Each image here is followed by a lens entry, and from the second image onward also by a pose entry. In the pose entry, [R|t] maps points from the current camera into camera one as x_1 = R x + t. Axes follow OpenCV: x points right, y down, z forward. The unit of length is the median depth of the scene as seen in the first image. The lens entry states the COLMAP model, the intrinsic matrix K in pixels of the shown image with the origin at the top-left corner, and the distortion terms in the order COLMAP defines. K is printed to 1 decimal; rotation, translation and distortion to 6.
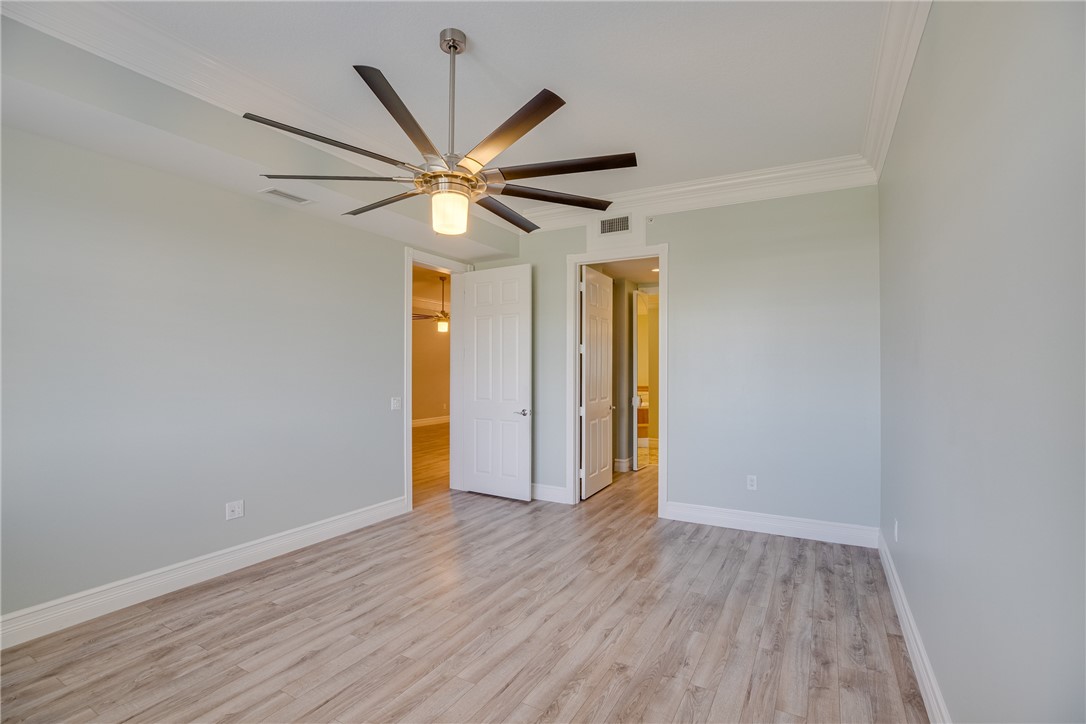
lens RADIAL K [[499.2, 0, 542.7], [0, 499.2, 365.8], [0, 0, 1]] dist [-0.042085, 0.011690]
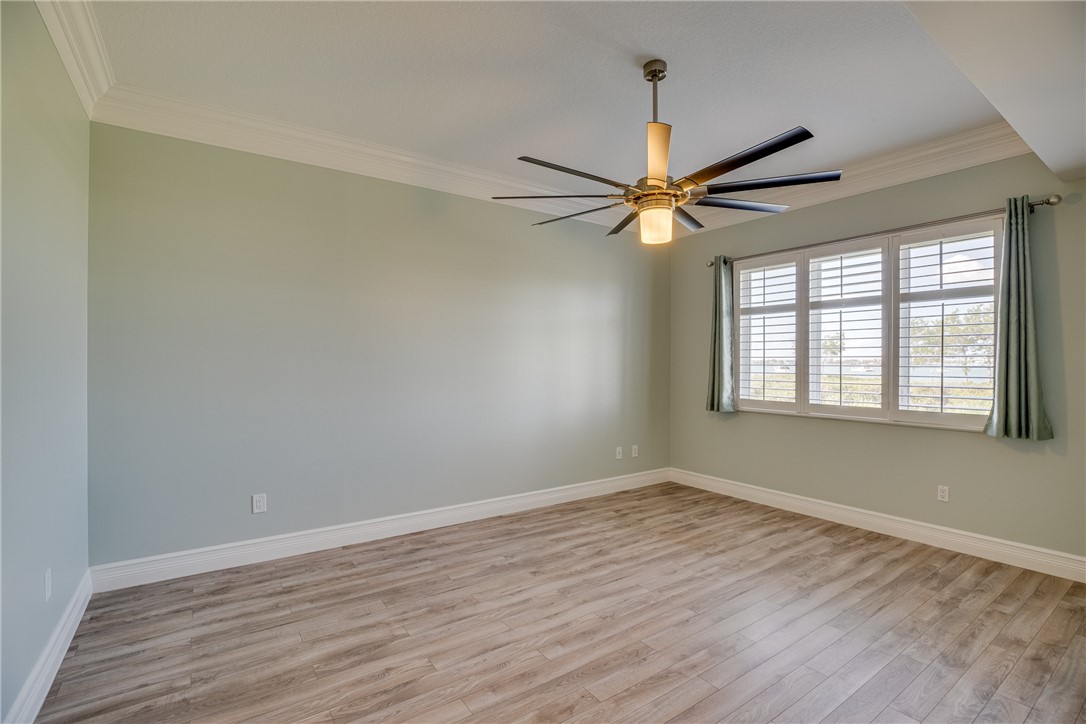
lens RADIAL K [[499.2, 0, 541.5], [0, 499.2, 361.8], [0, 0, 1]] dist [-0.042085, 0.011690]
pose [[-0.901861, -0.004841, 0.432000, -0.386461], [-0.006684, 0.999974, -0.002748, 0.004250], [-0.431975, -0.005365, -0.901870, 1.862838]]
